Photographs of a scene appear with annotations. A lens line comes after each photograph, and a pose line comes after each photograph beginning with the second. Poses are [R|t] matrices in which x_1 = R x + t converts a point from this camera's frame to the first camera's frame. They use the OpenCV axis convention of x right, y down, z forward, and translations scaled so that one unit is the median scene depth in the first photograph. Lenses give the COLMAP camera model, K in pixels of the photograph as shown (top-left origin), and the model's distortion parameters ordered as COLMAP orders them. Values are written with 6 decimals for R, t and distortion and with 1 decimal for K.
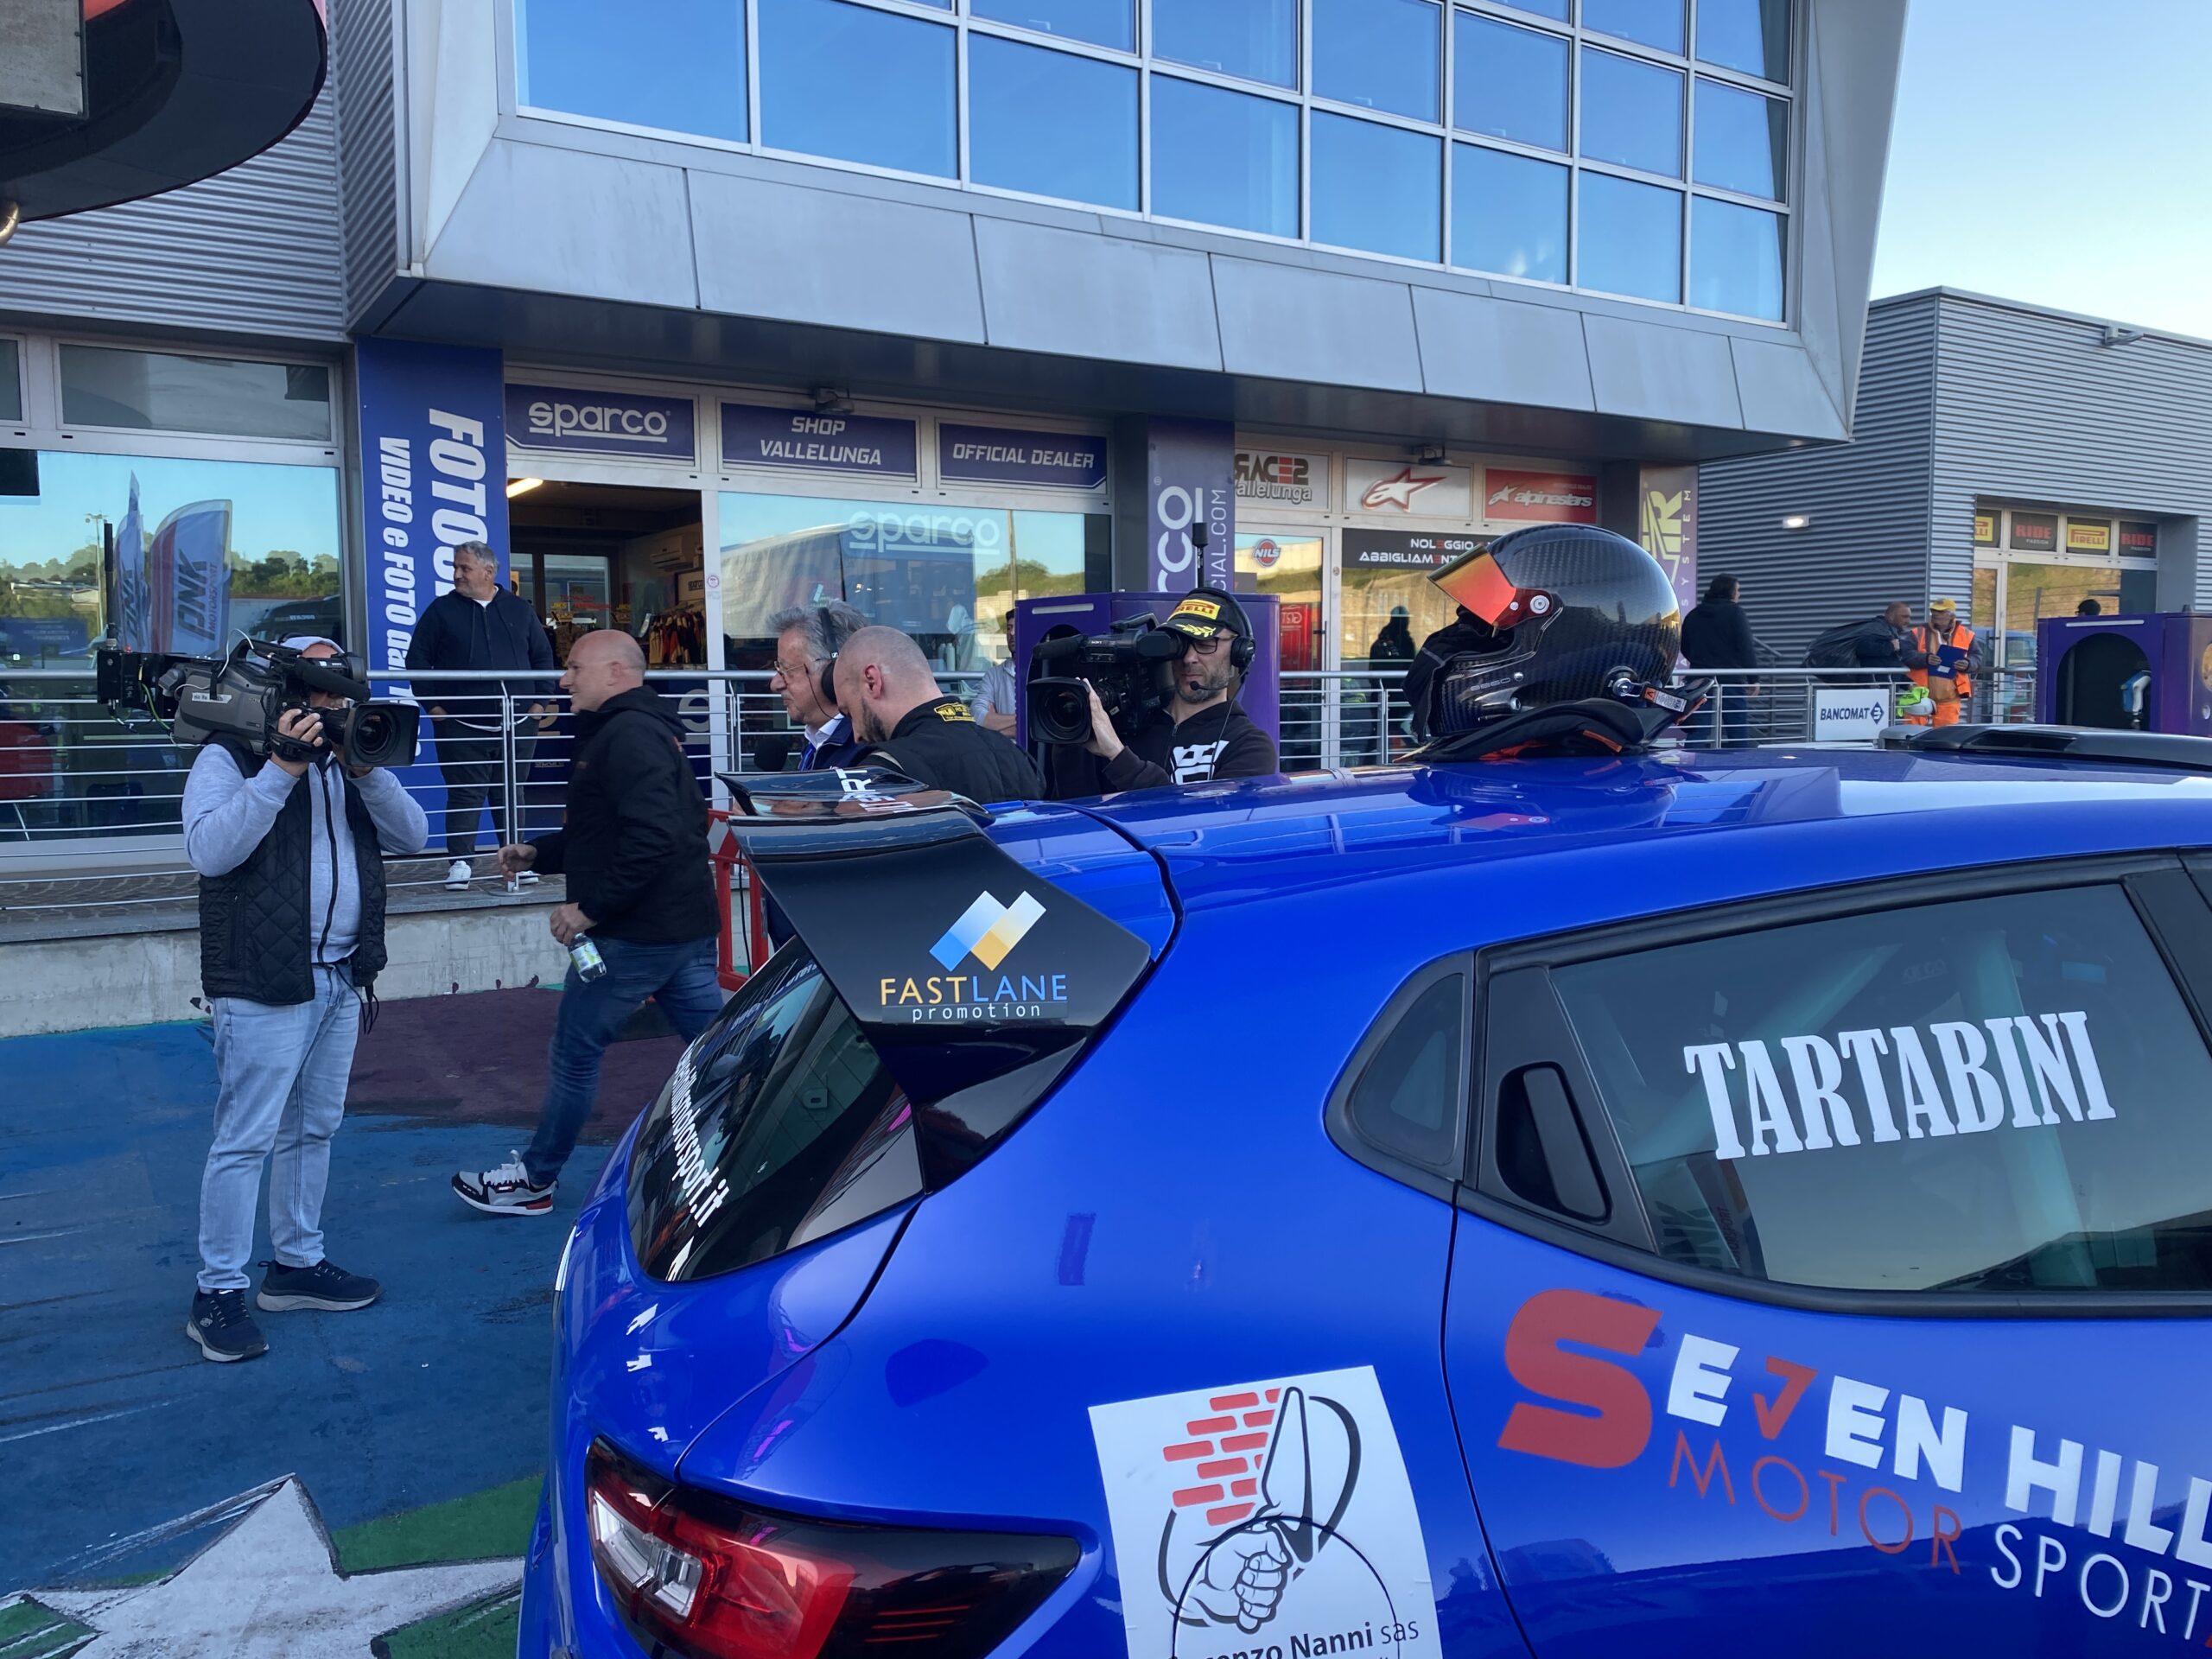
lens RADIAL K [[1671.2, 0, 1112.7], [0, 1671.2, 811.1], [0, 0, 1]] dist [0.032150, -0.033380]
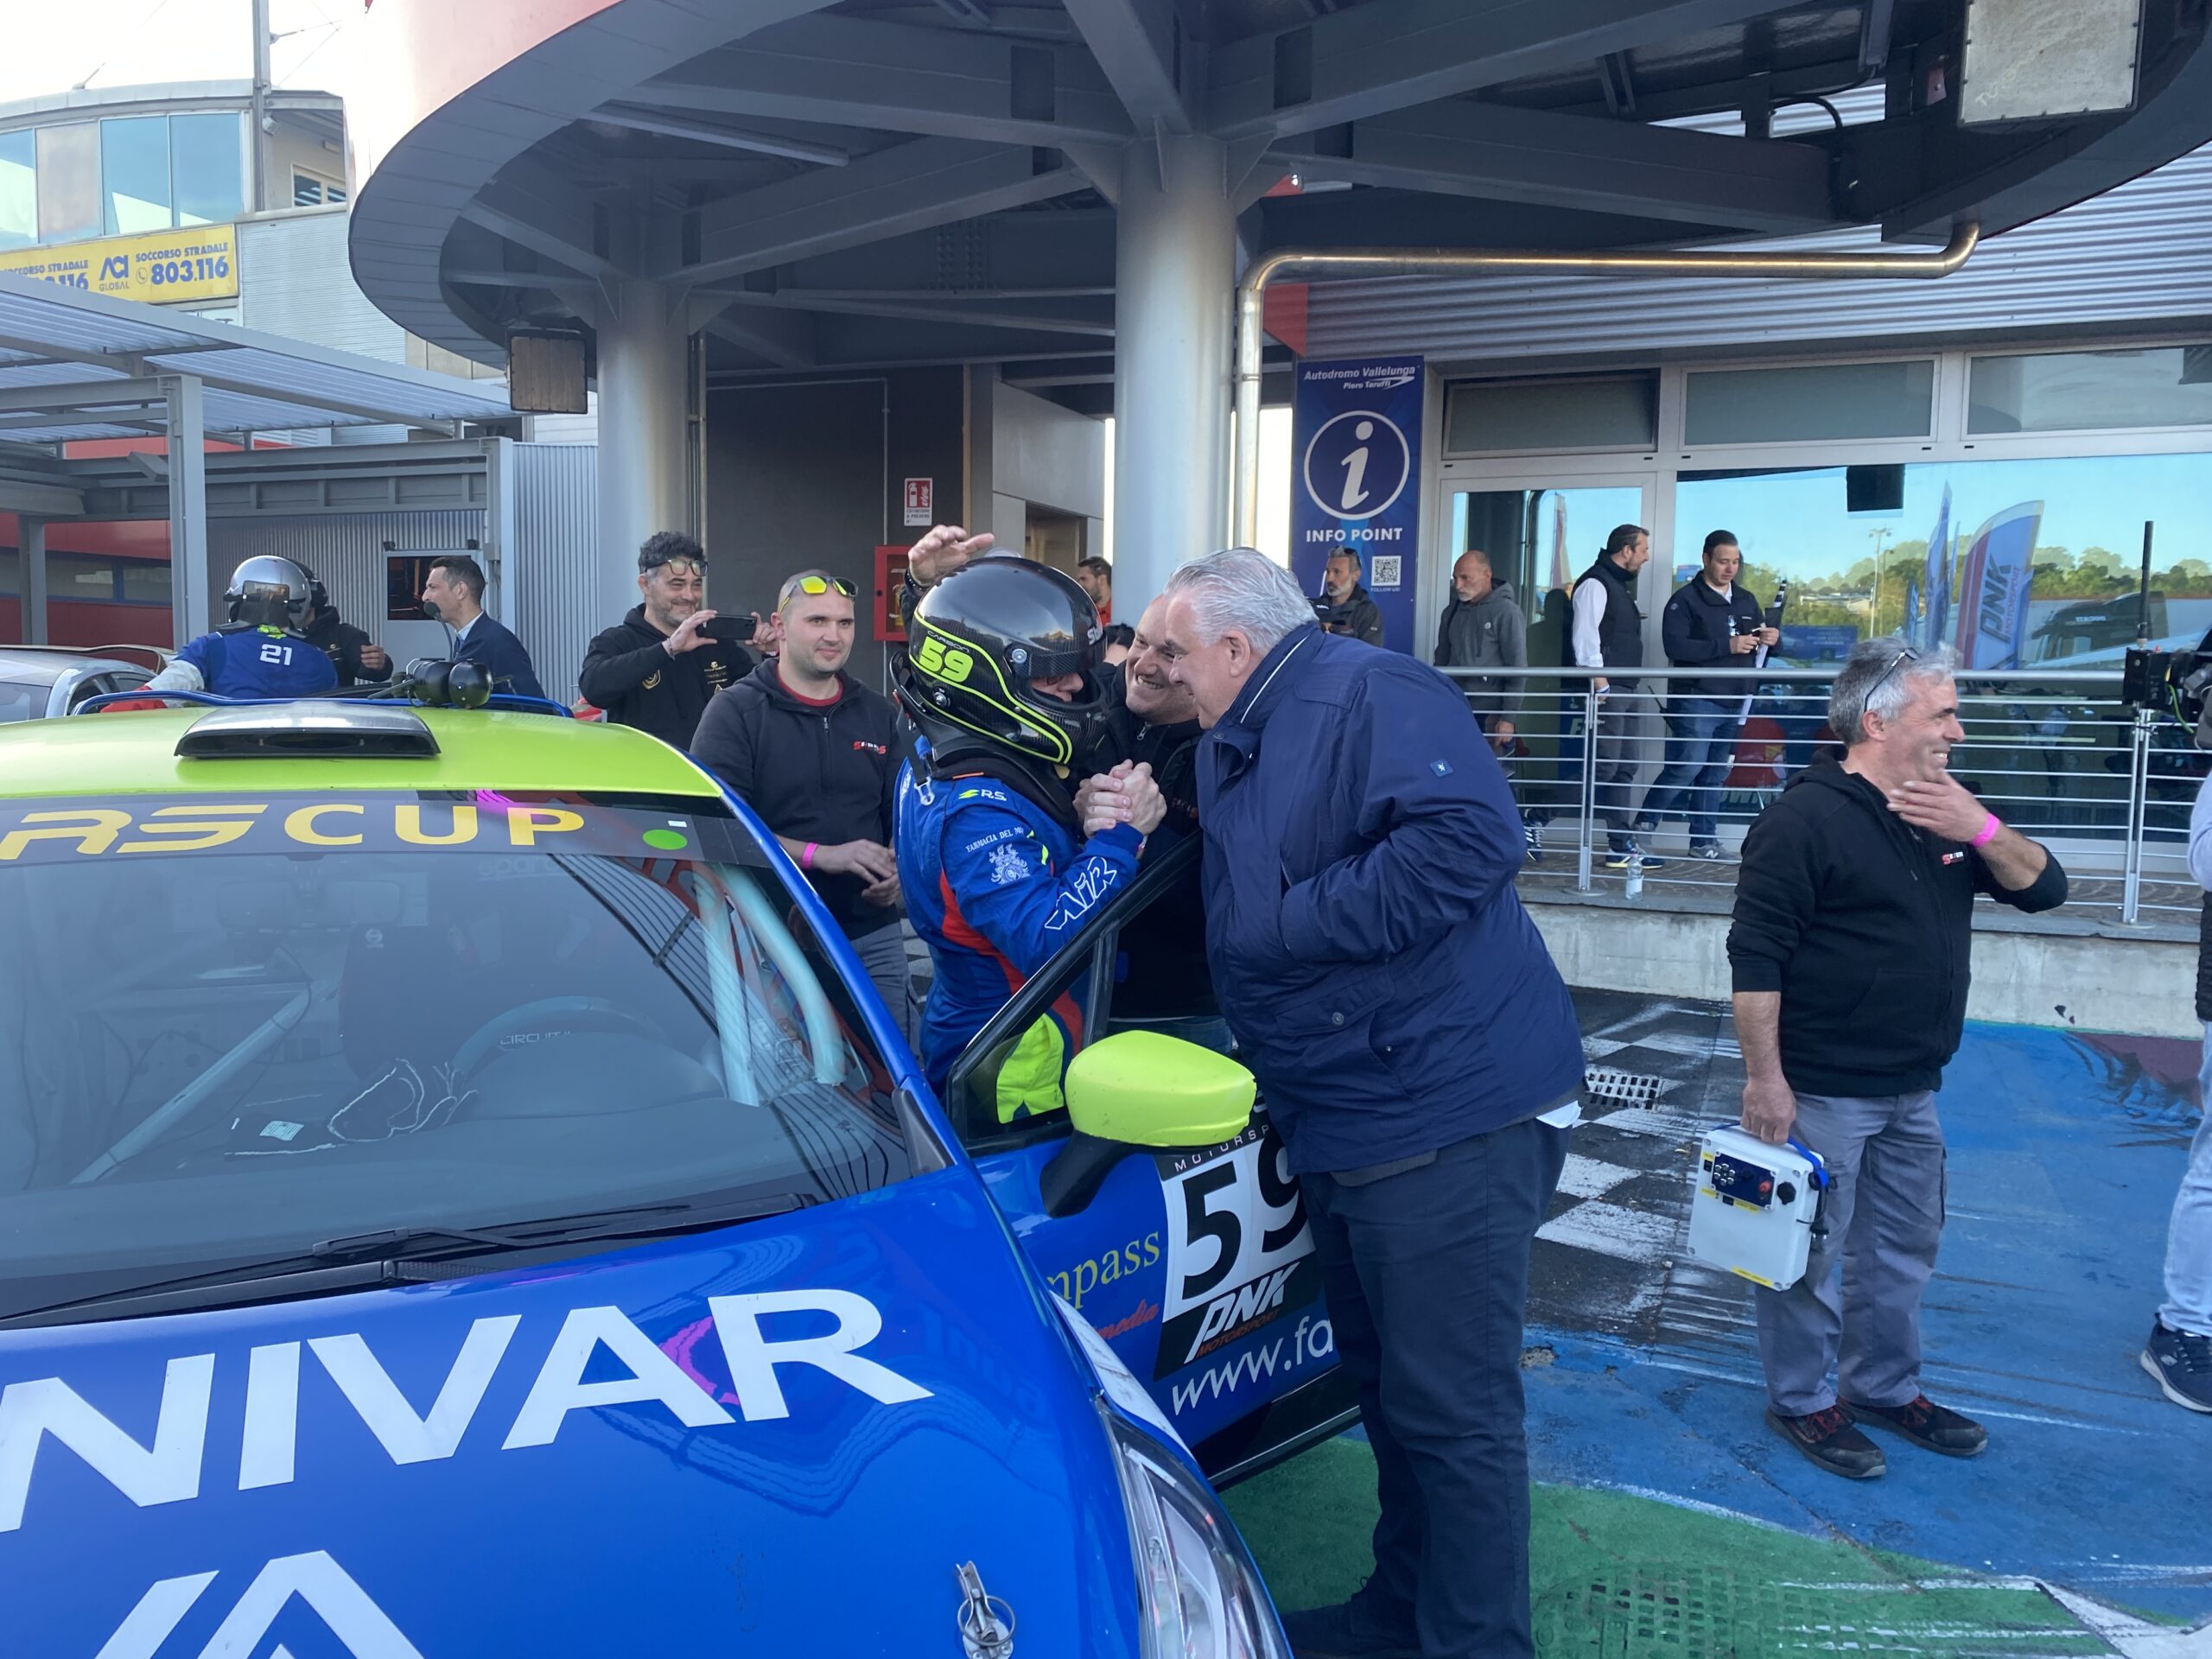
lens RADIAL K [[1671.2, 0, 1122.3], [0, 1671.2, 814.4], [0, 0, 1]] dist [0.032150, -0.033380]
pose [[0.579558, 0.077191, -0.811267, -0.114645], [-0.077859, 0.996195, 0.039165, 0.006007], [0.811203, 0.040466, 0.583363, -0.035043]]
